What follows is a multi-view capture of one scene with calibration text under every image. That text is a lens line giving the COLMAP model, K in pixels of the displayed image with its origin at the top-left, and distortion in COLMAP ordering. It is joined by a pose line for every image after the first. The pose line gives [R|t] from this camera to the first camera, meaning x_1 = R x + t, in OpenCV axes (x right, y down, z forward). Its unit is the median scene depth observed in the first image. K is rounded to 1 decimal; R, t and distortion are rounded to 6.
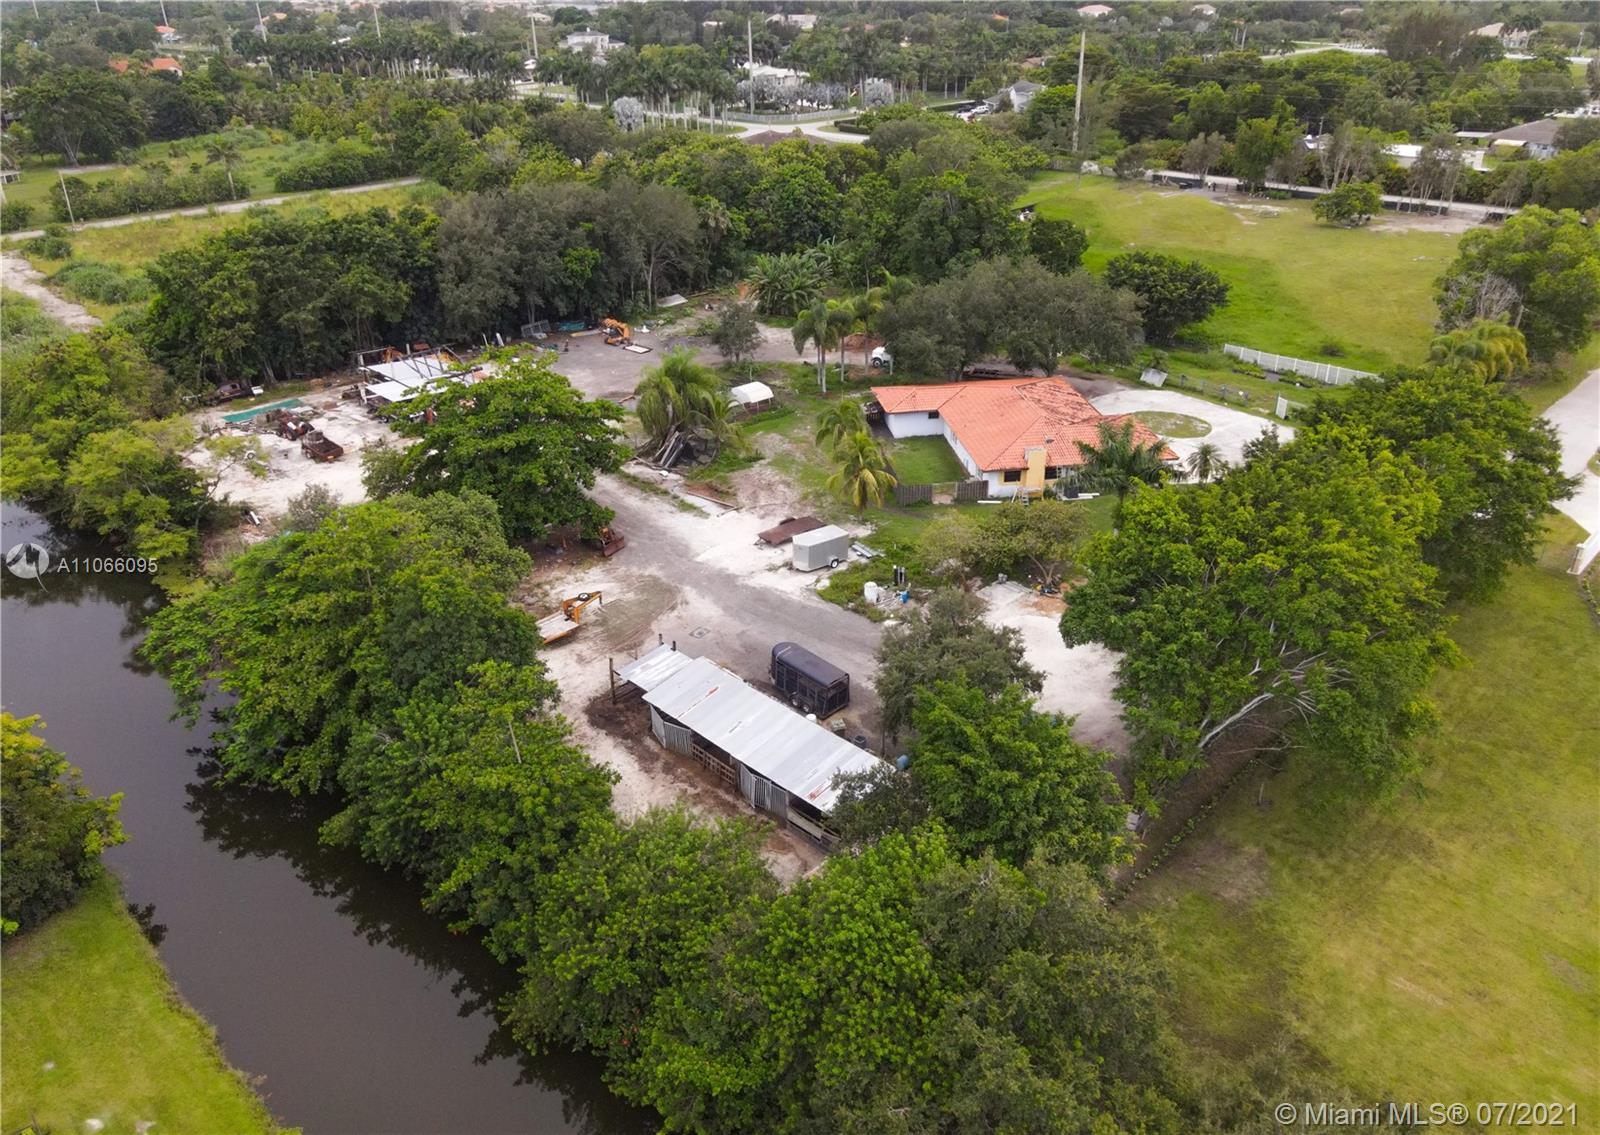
lens RADIAL K [[1166.4, 0, 801.9], [0, 1166.4, 550.8], [0, 0, 1]] dist [-0.006744, 0.034604]
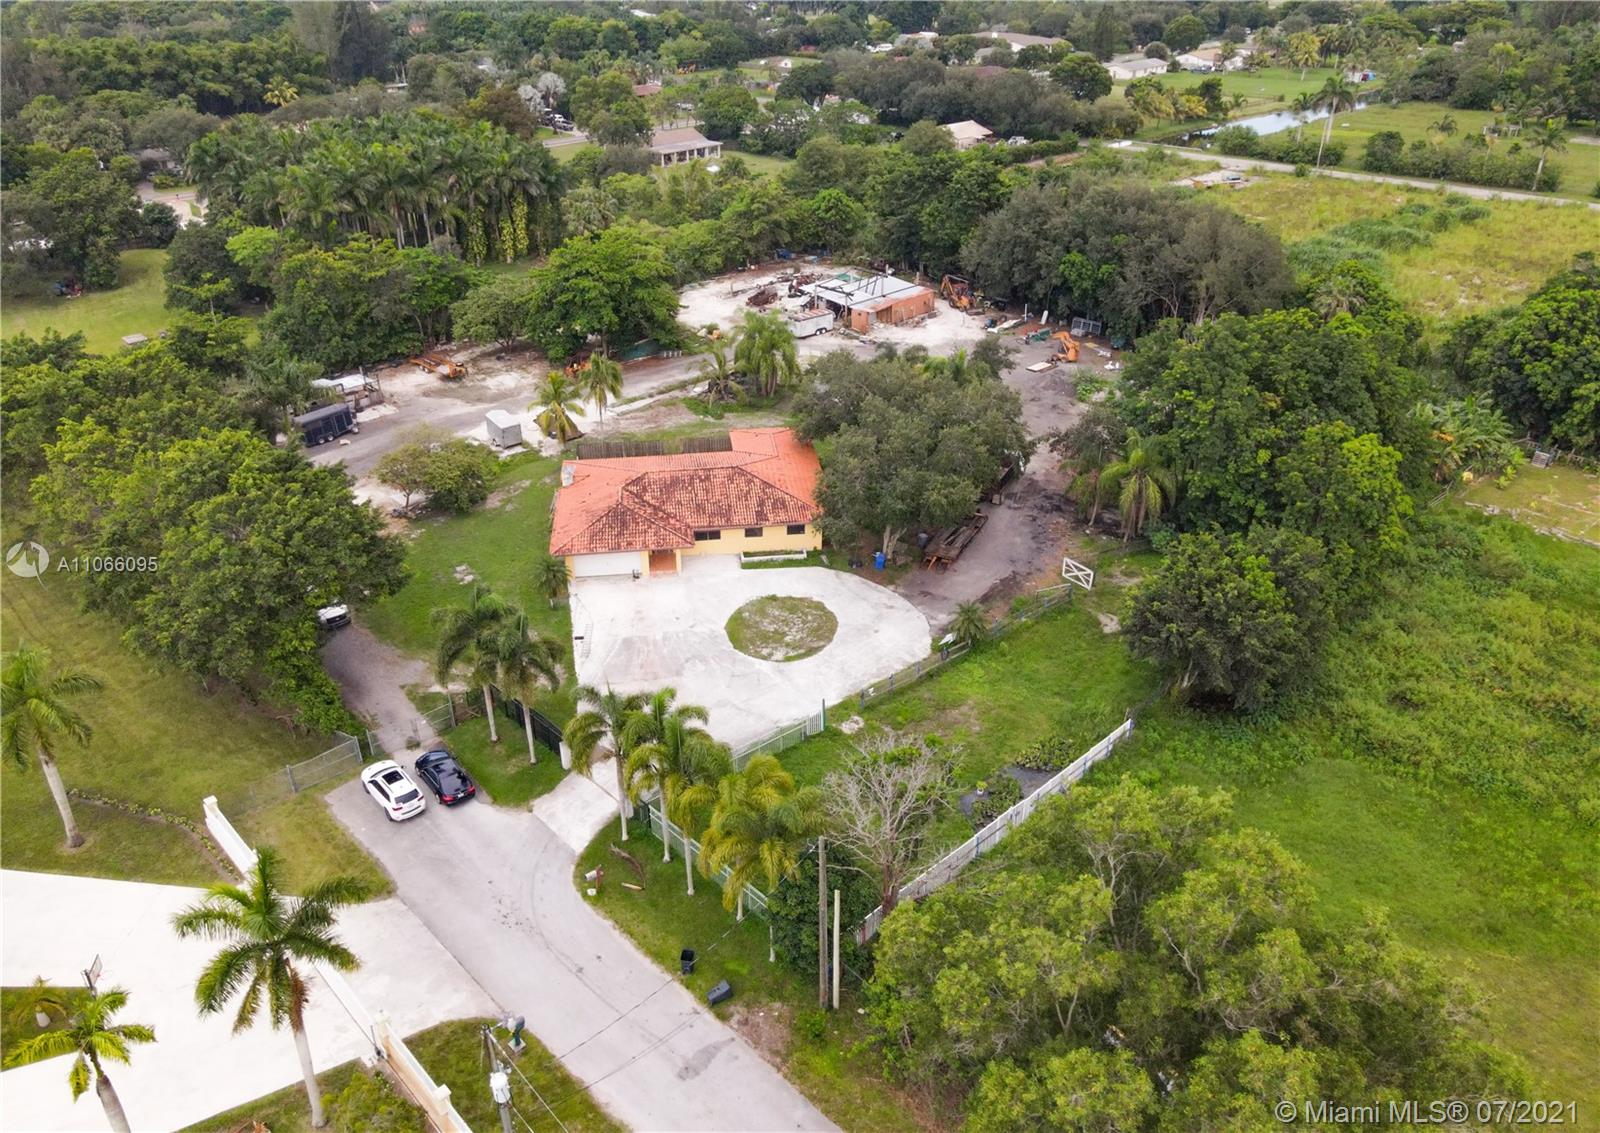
lens RADIAL K [[1166.4, 0, 791.9], [0, 1166.4, 565.2], [0, 0, 1]] dist [-0.006744, 0.034604]
pose [[-0.027257, 0.496094, -0.867841, 0.995516], [-0.439586, 0.773767, 0.456124, -0.509162], [0.897787, 0.393923, 0.196986, 0.907789]]
